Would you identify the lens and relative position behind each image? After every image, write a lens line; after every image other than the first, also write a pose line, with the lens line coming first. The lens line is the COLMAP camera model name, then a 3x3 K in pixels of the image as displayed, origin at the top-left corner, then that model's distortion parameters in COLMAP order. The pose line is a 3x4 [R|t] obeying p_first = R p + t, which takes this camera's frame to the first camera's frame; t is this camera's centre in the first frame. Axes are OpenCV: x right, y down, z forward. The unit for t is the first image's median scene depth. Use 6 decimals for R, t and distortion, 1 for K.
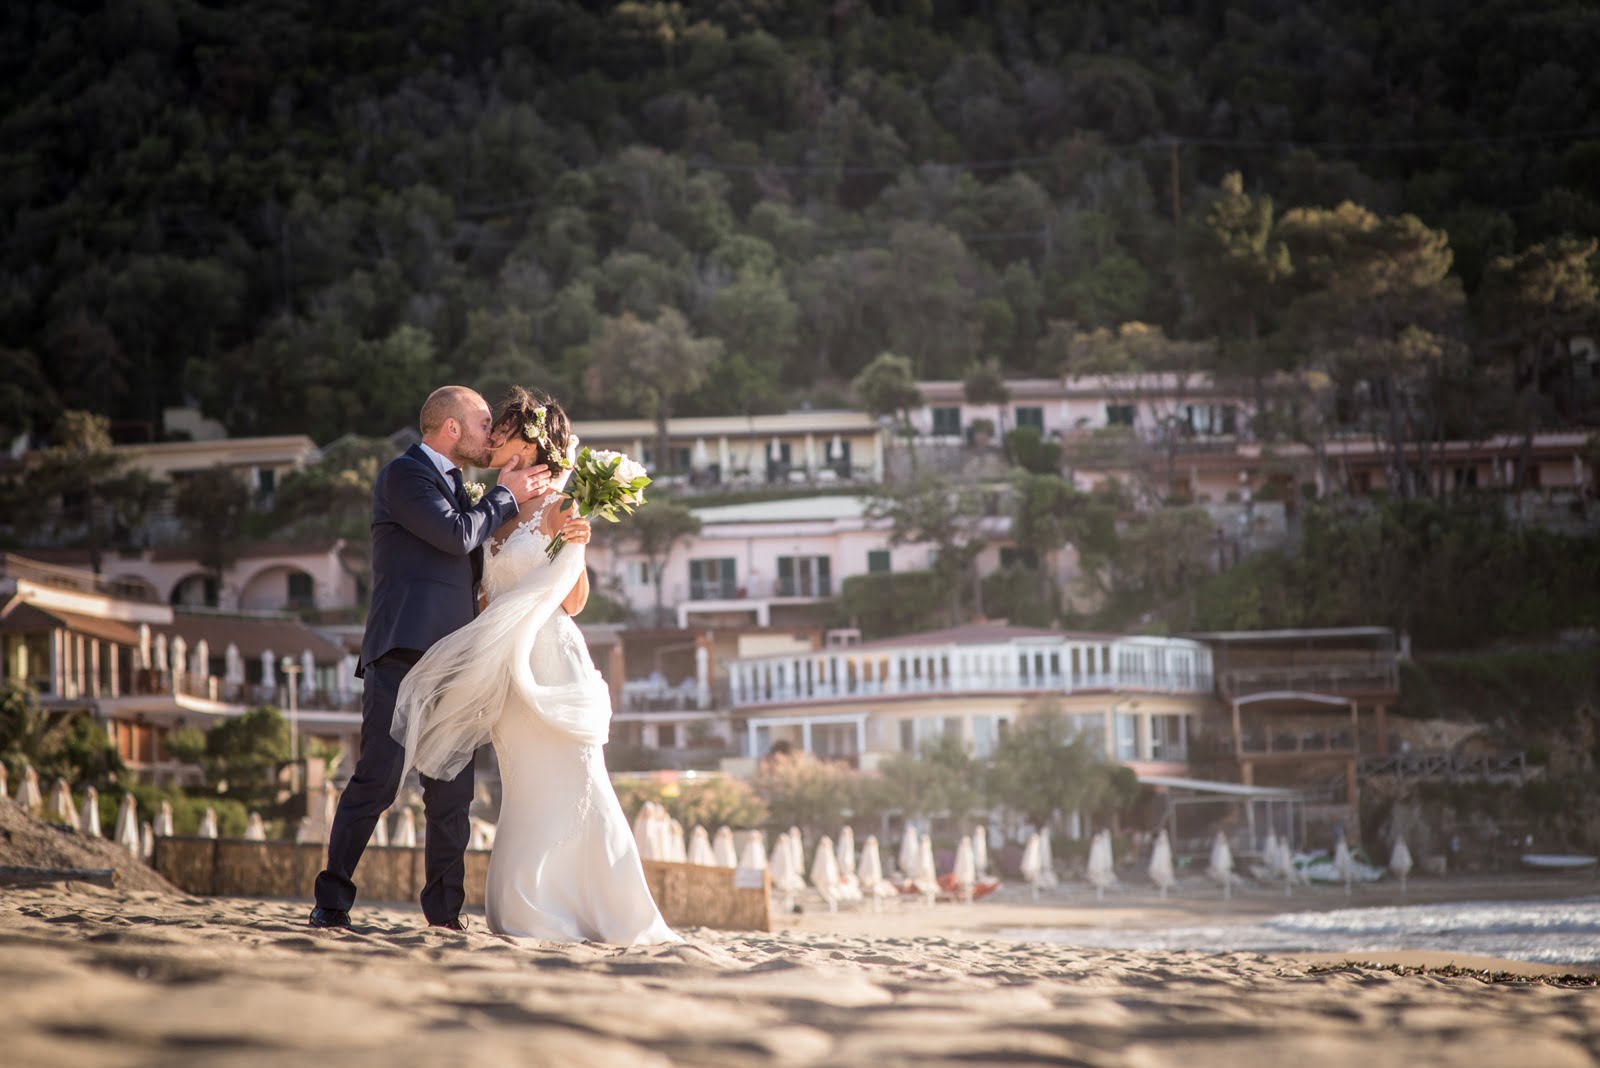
lens RADIAL K [[4805.3, 0, 800.0], [0, 4805.3, 534.0], [0, 0, 1]] dist [0.023358, -1.969314]
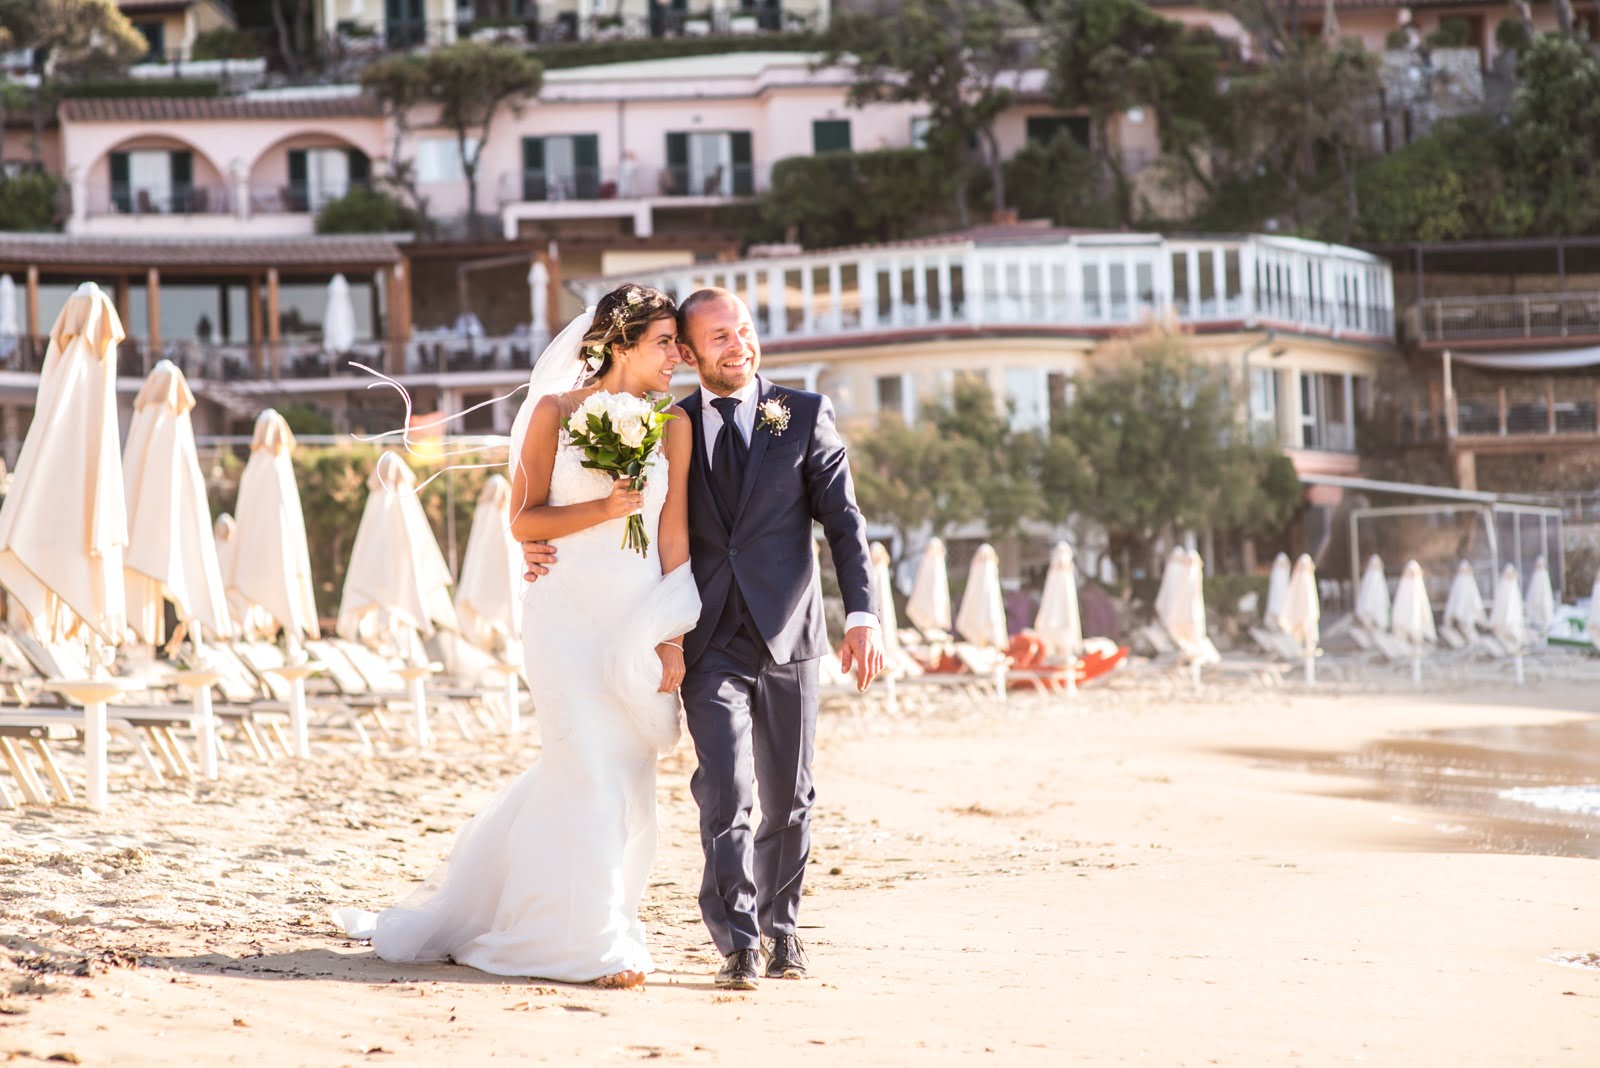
lens RADIAL K [[4805.3, 0, 800.0], [0, 4805.3, 534.0], [0, 0, 1]] dist [0.023358, -1.969314]
pose [[0.999770, -0.004742, 0.020935, -0.000689], [0.003829, 0.999050, 0.043419, 0.030147], [-0.021121, -0.043329, 0.998838, 0.392926]]
